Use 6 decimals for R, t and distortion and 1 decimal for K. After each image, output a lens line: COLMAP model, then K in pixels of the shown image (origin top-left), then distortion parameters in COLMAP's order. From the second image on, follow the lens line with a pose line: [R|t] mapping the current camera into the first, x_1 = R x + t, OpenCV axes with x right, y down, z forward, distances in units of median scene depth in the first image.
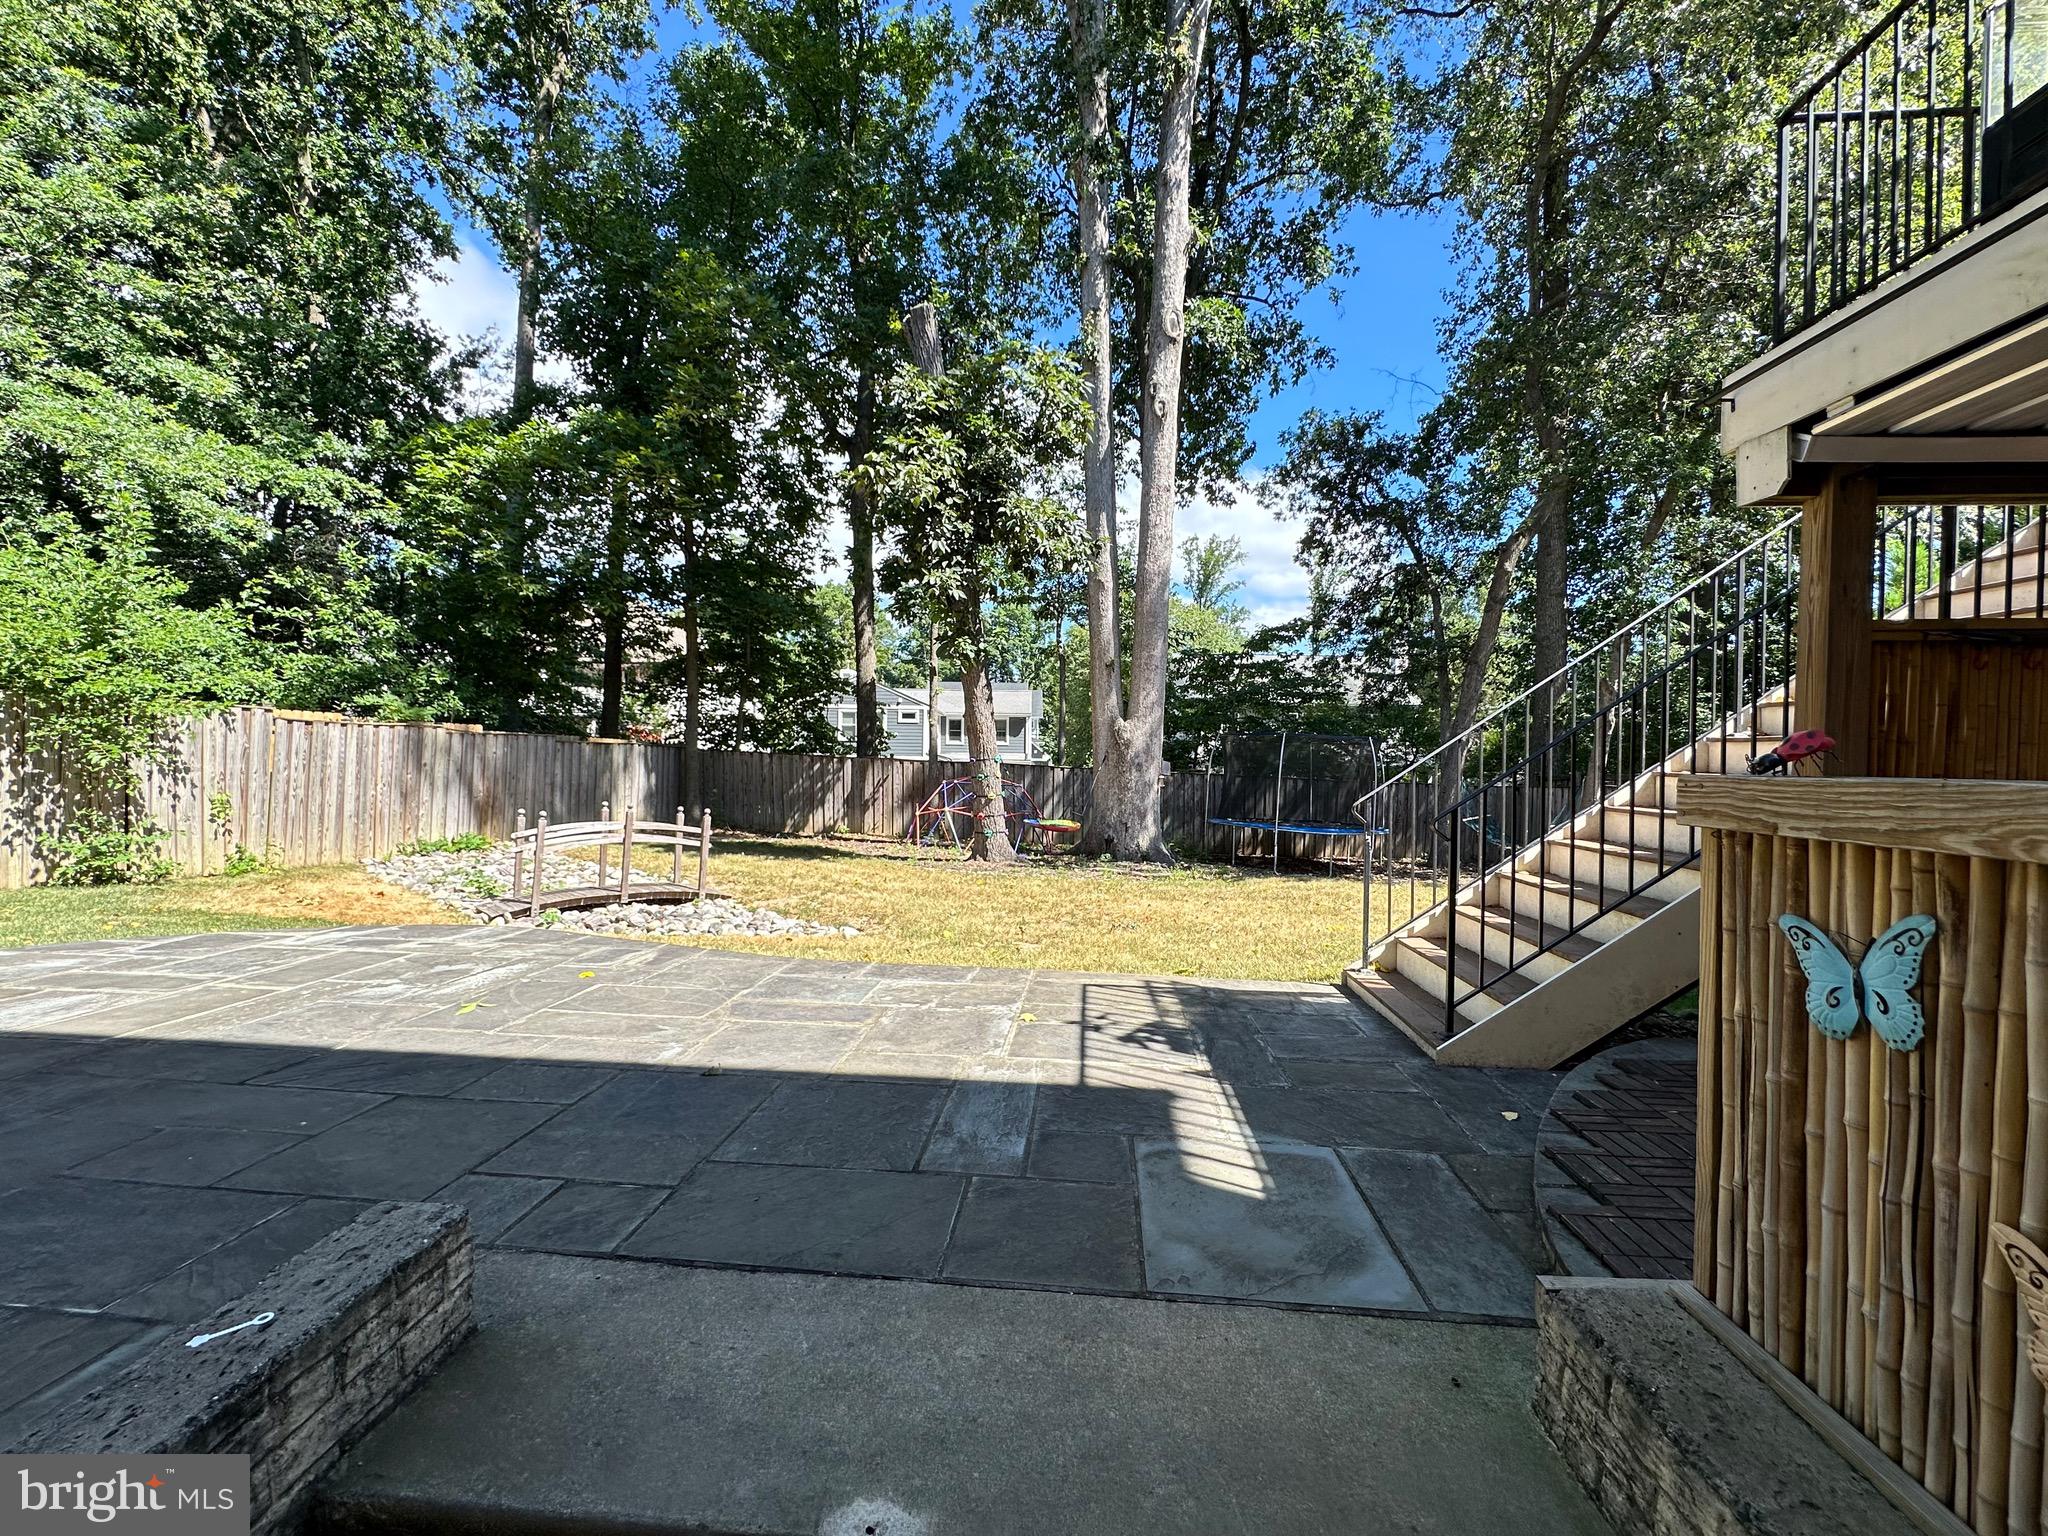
lens RADIAL K [[819.5, 0, 1024.6], [0, 819.5, 770.6], [0, 0, 1]] dist [-0.003954, 0.000718]
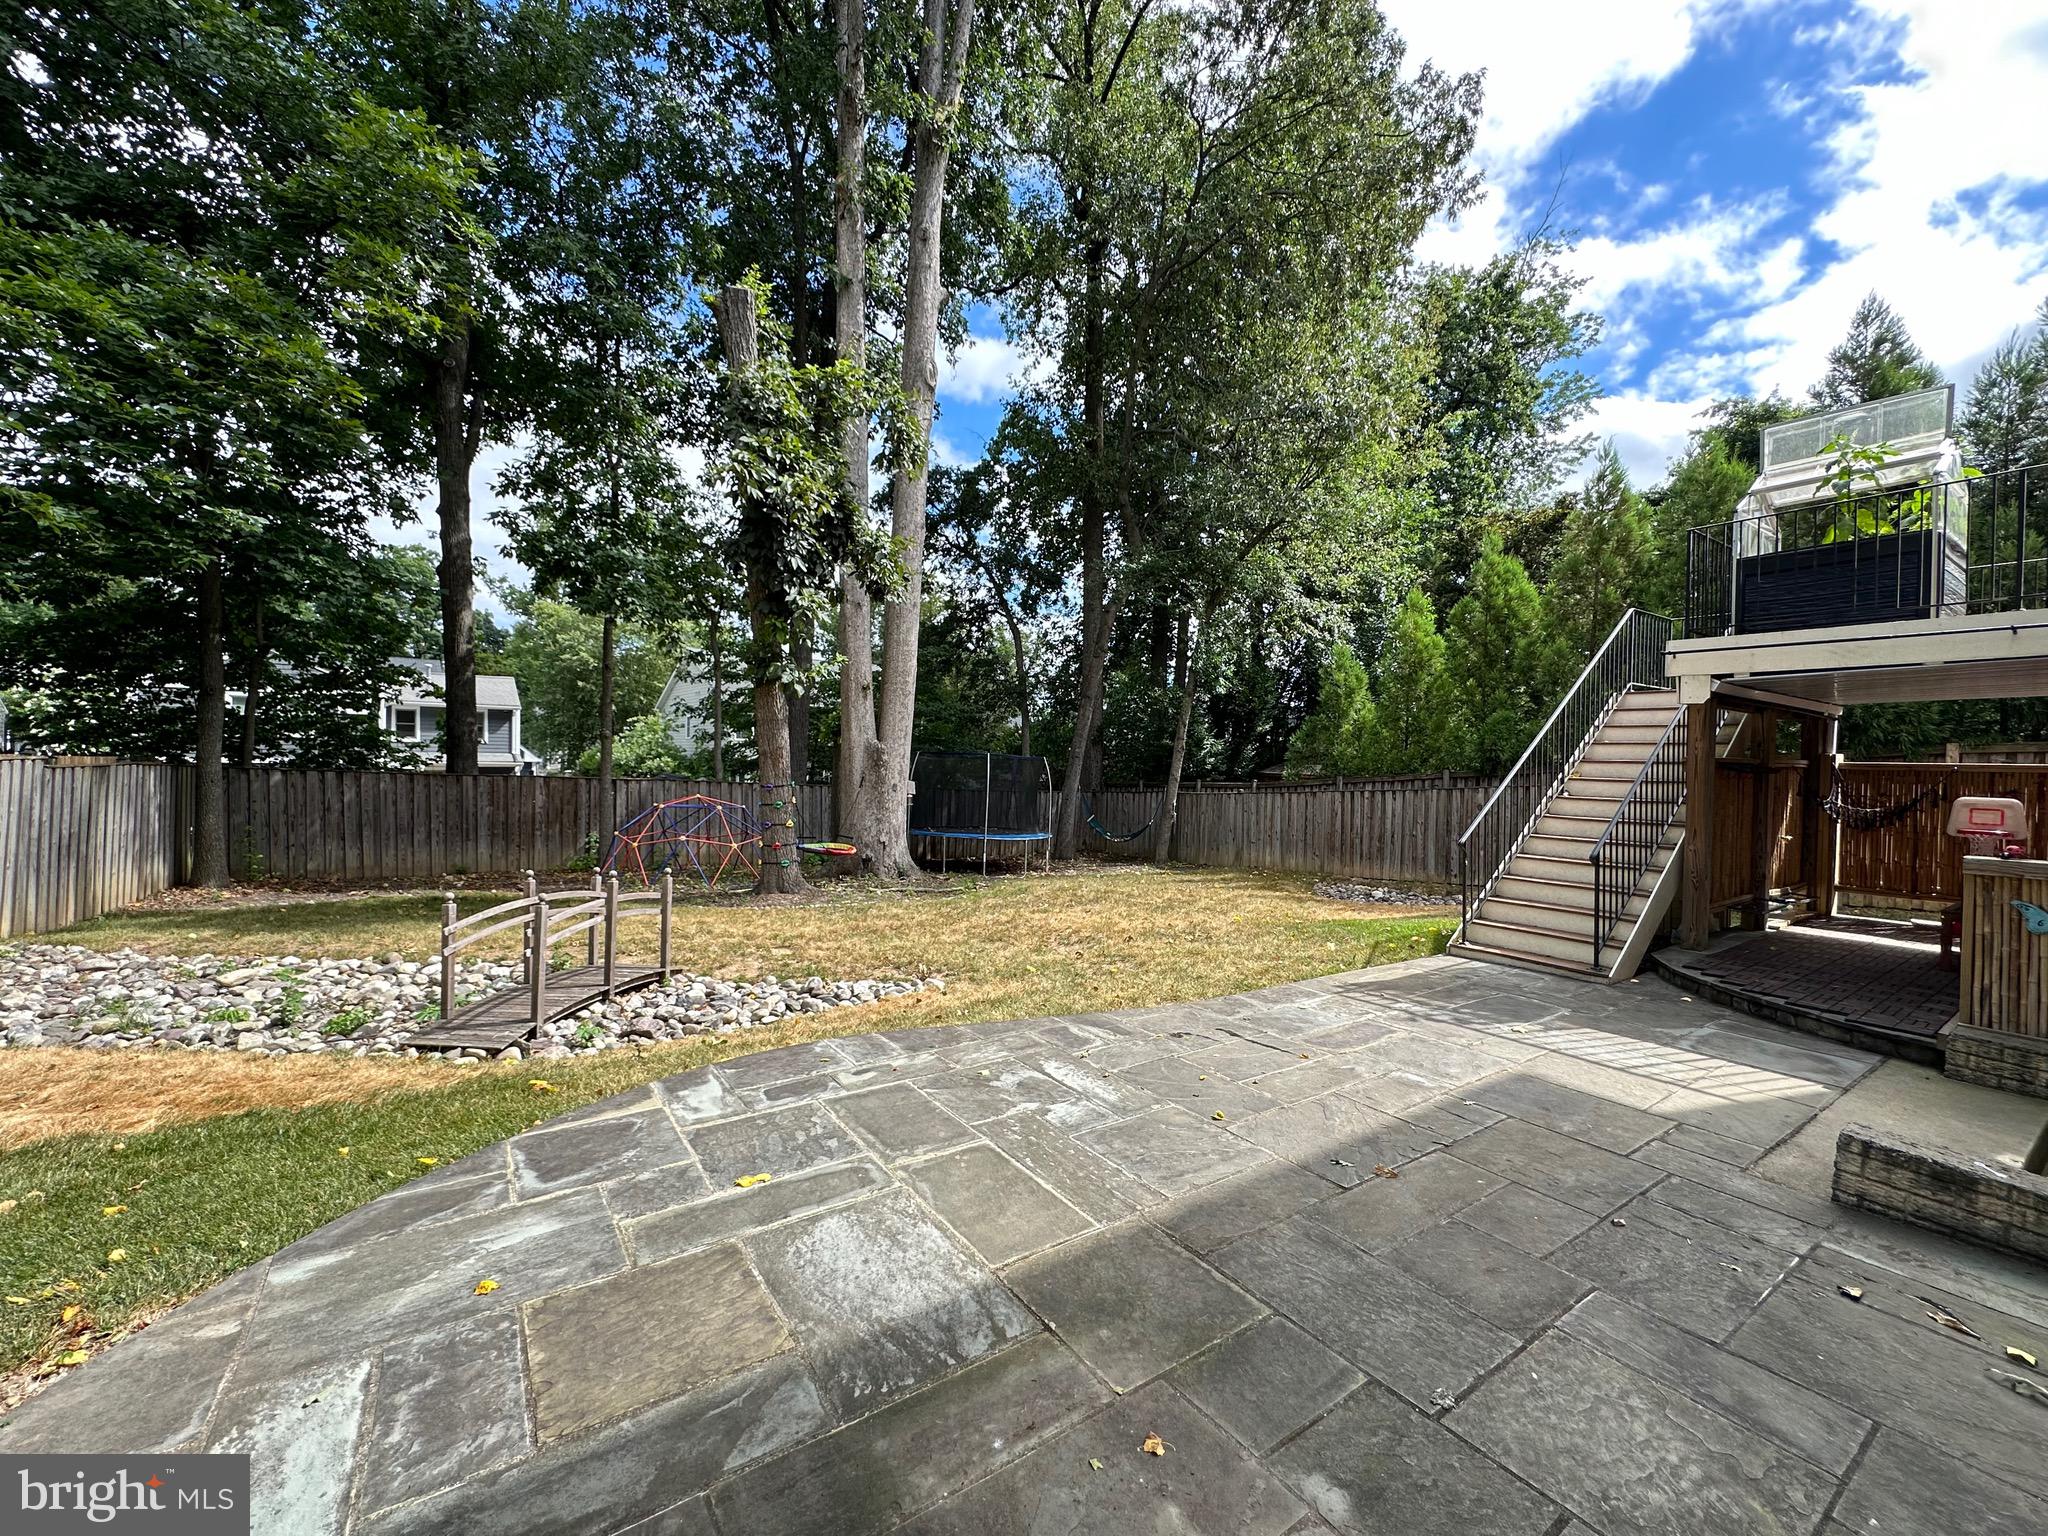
lens RADIAL K [[819.5, 0, 1024.6], [0, 819.5, 770.6], [0, 0, 1]] dist [-0.003954, 0.000718]
pose [[0.776280, -0.009387, 0.630318, -1.602045], [0.001716, 0.999917, 0.012777, -0.152349], [-0.630386, -0.008837, 0.776232, 0.349599]]
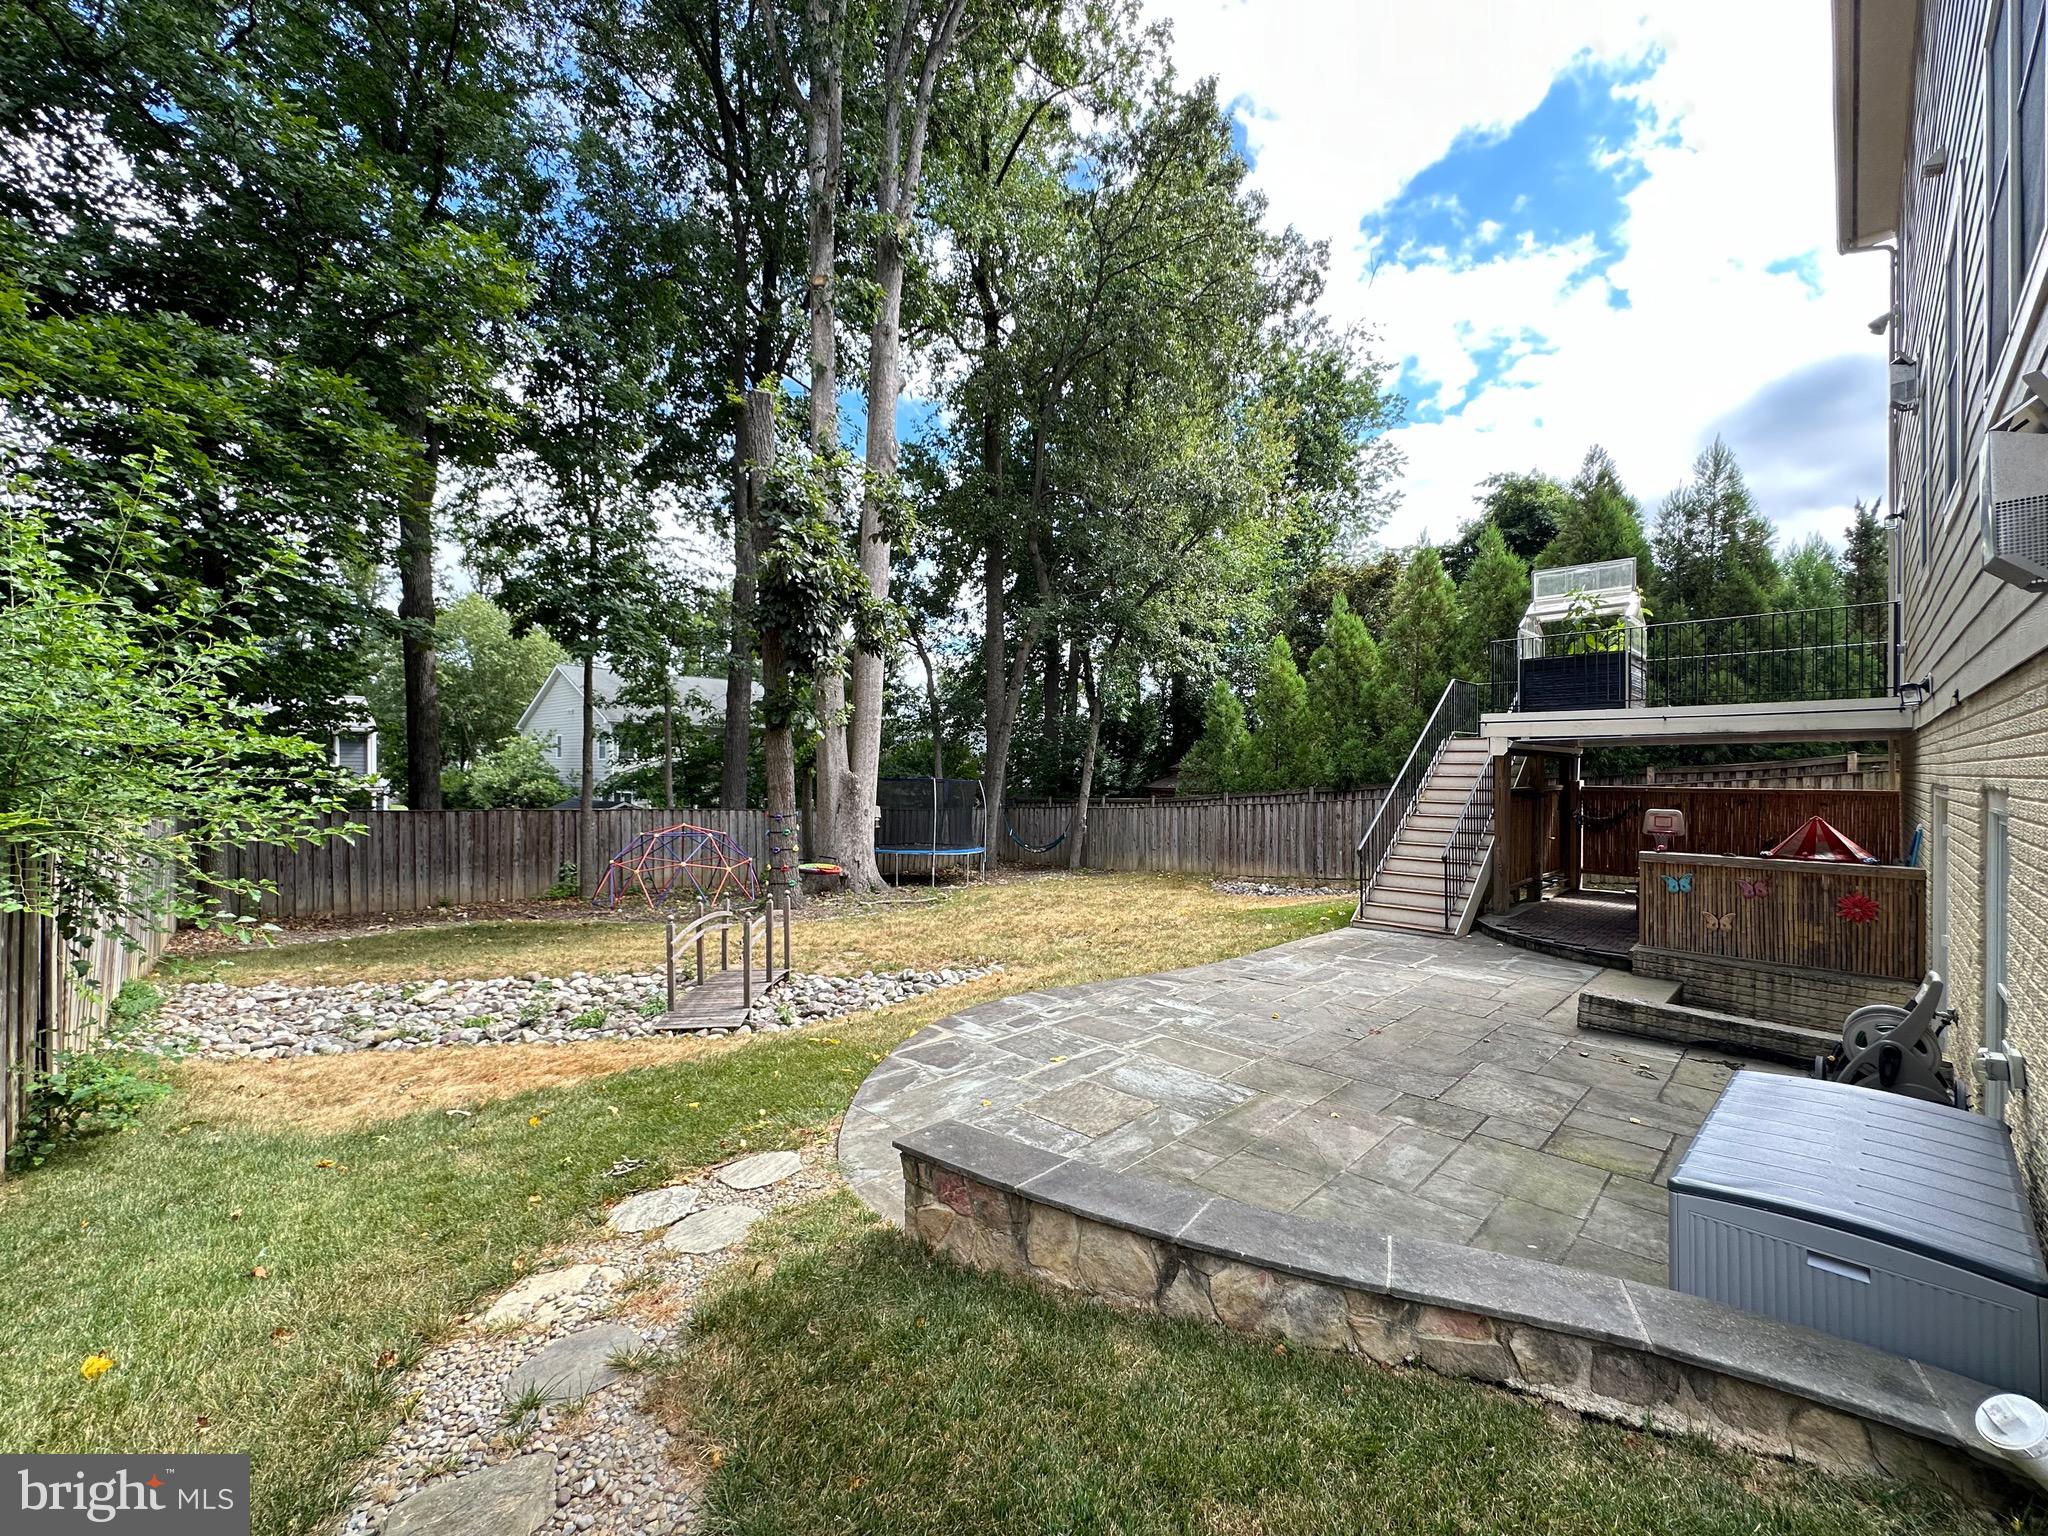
lens RADIAL K [[819.5, 0, 1024.6], [0, 819.5, 770.6], [0, 0, 1]] dist [-0.003954, 0.000718]
pose [[0.649790, -0.014273, 0.759980, -2.514627], [0.016570, 0.999852, 0.004610, -0.266208], [-0.759933, 0.009597, 0.649930, 0.230433]]
